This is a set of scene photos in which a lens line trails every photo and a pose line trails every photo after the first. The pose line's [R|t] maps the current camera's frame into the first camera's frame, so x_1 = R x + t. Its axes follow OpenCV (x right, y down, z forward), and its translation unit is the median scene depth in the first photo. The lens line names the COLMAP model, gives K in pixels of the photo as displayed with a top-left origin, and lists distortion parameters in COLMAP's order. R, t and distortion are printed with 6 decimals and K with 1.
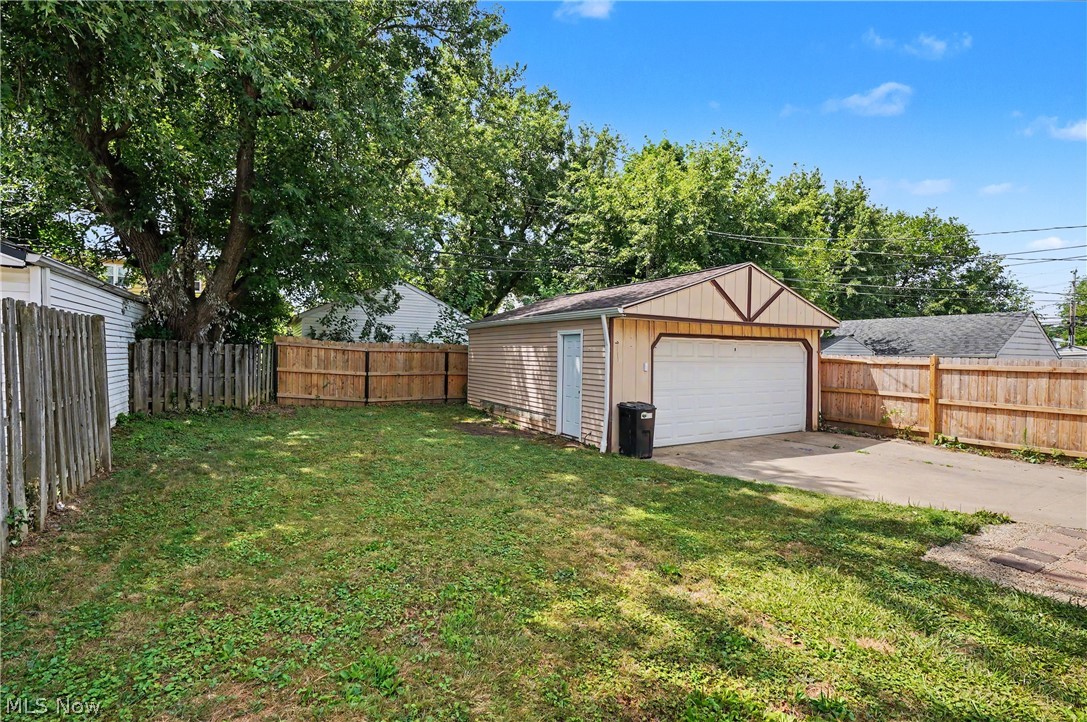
lens RADIAL K [[495.7, 0, 539.6], [0, 495.7, 366.3], [0, 0, 1]] dist [-0.012150, 0.001367]
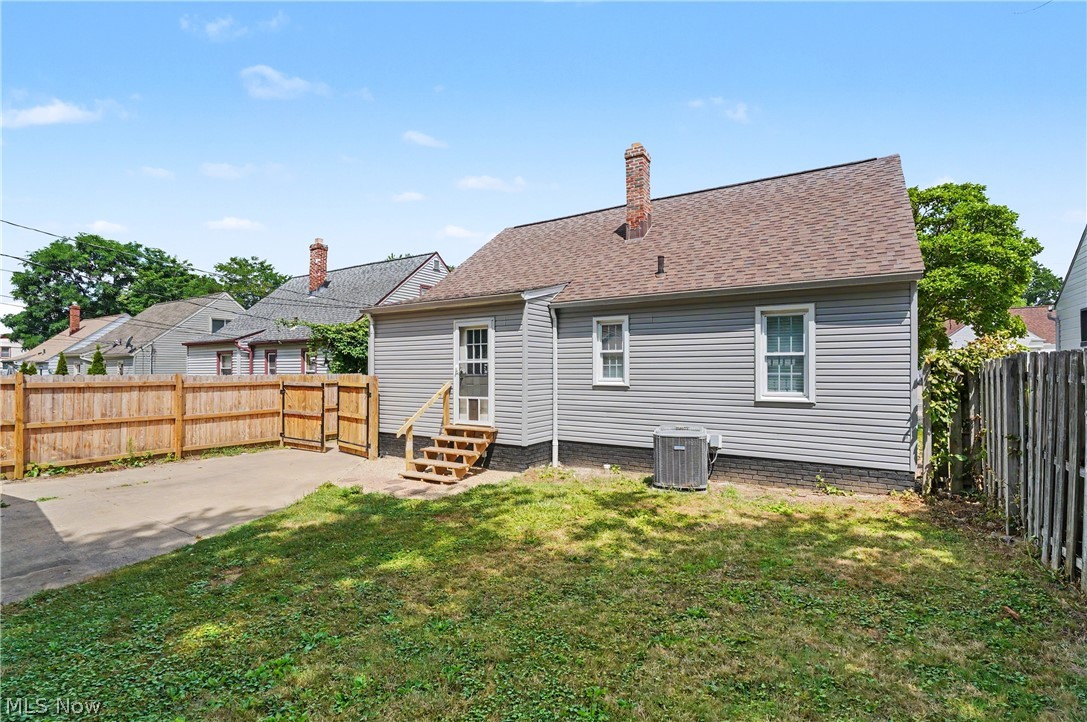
lens RADIAL K [[495.7, 0, 538.9], [0, 495.7, 367.3], [0, 0, 1]] dist [-0.012150, 0.001367]
pose [[-0.465467, -0.009581, 0.885013, -0.354480], [0.012373, 0.999773, 0.017331, -0.034039], [-0.884979, 0.019017, -0.465243, 0.598230]]
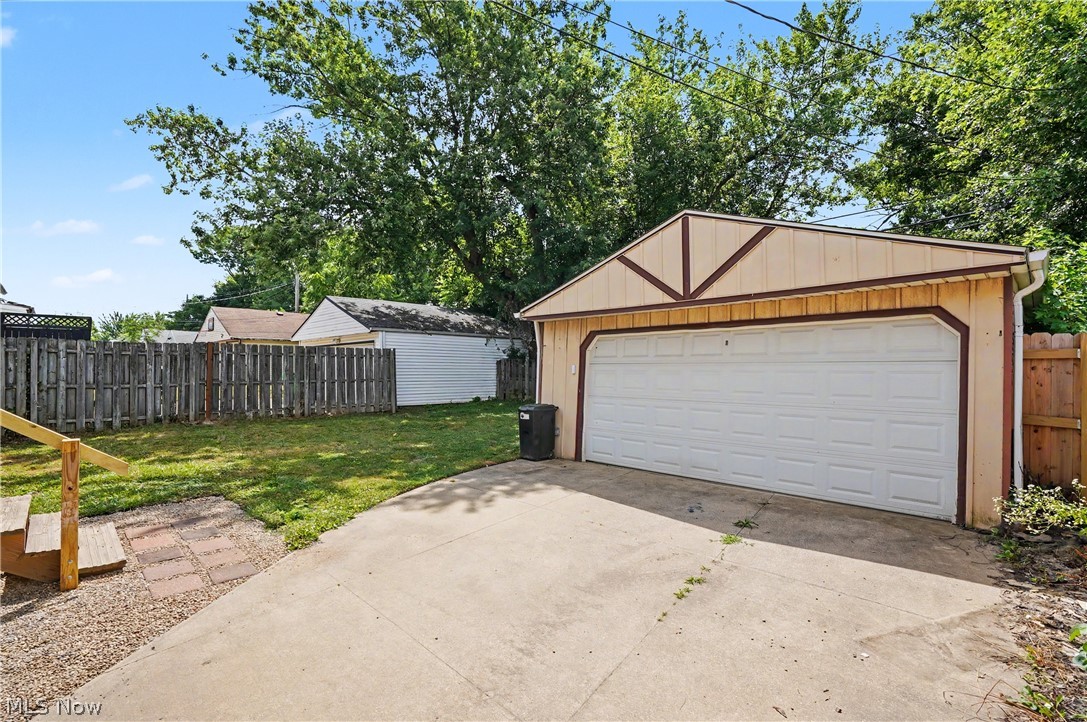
lens RADIAL K [[495.7, 0, 542.7], [0, 495.7, 357.8], [0, 0, 1]] dist [-0.012150, 0.001367]
pose [[0.259140, -0.036324, -0.965156, 0.962456], [-0.024850, 0.998711, -0.044259, 0.019870], [0.965520, 0.035454, 0.257903, 0.618315]]
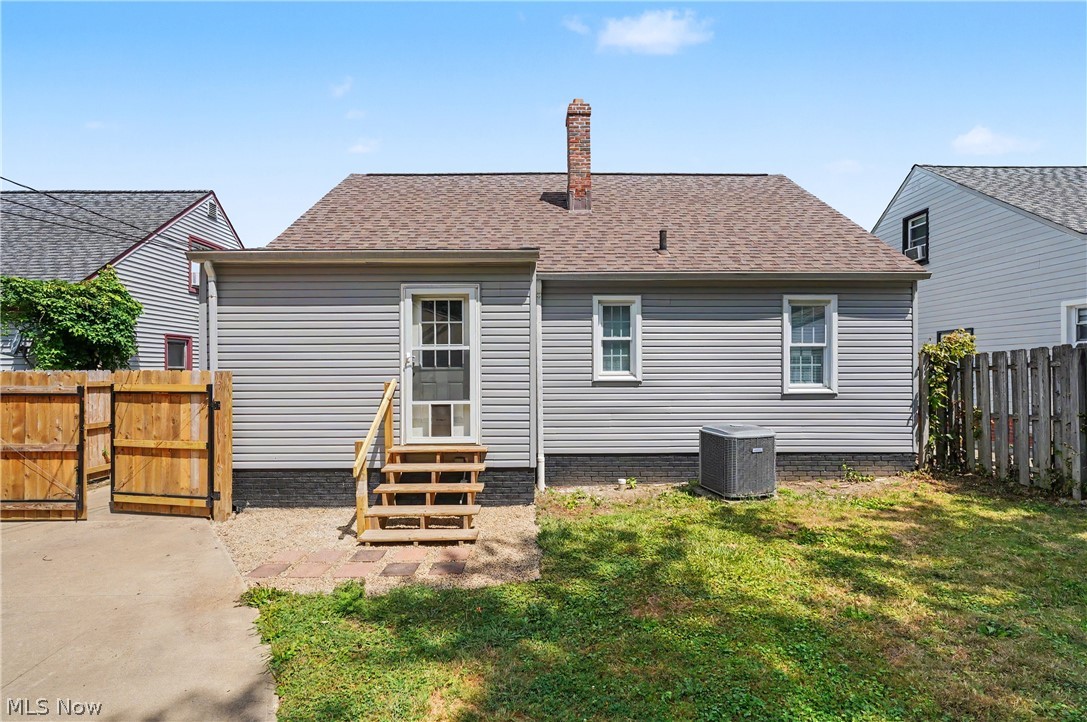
lens RADIAL K [[495.7, 0, 544.2], [0, 495.7, 367.6], [0, 0, 1]] dist [-0.012150, 0.001367]
pose [[-0.874202, -0.009900, 0.485461, 0.121161], [0.000523, 0.999772, 0.021332, -0.018461], [-0.485562, 0.018902, -0.873998, 0.753945]]
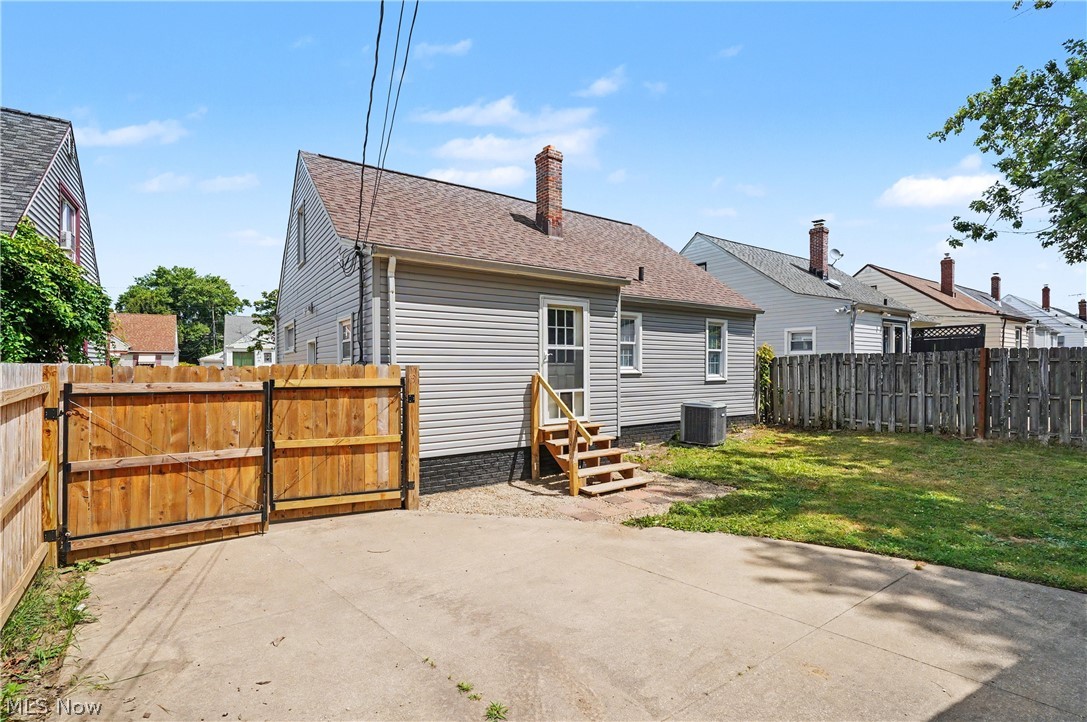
lens RADIAL K [[495.7, 0, 543.5], [0, 495.7, 368.1], [0, 0, 1]] dist [-0.012150, 0.001367]
pose [[-0.995947, -0.013707, -0.088890, 0.645926], [-0.015931, 0.999576, 0.024357, -0.016334], [0.088518, 0.025675, -0.995744, 1.059394]]
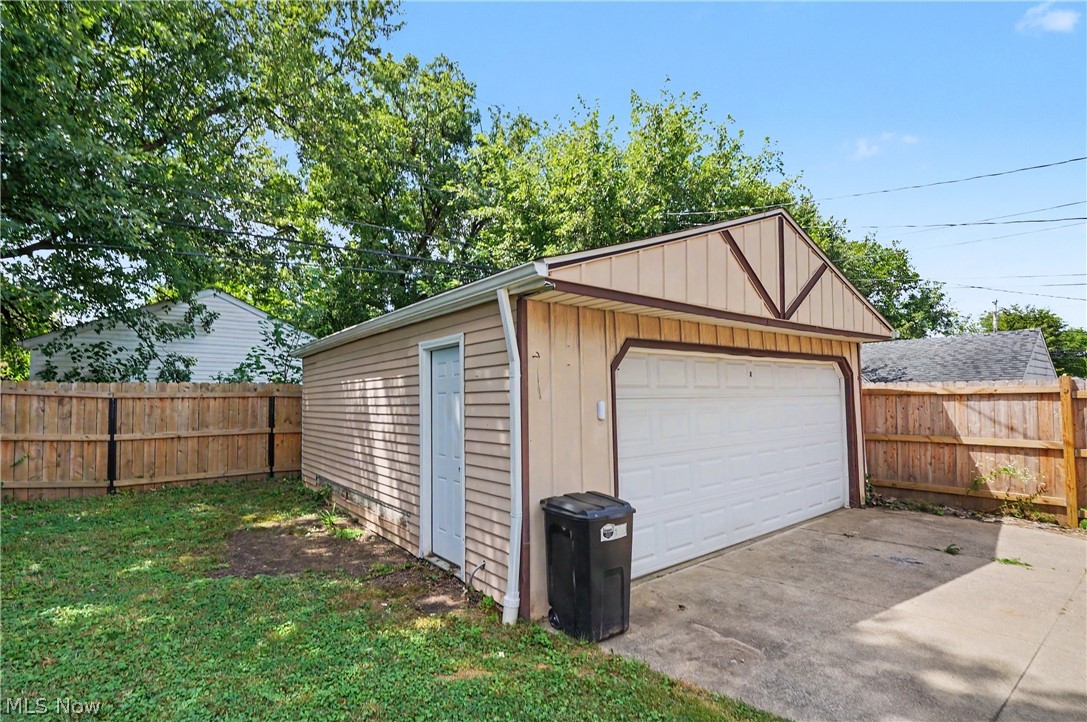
lens RADIAL K [[495.7, 0, 531.2], [0, 495.7, 393.1], [0, 0, 1]] dist [-0.012150, 0.001367]
pose [[0.992077, -0.026493, 0.122808, 0.083227], [0.031184, 0.998849, -0.036438, -0.000102], [-0.121701, 0.039979, 0.991761, 0.487708]]
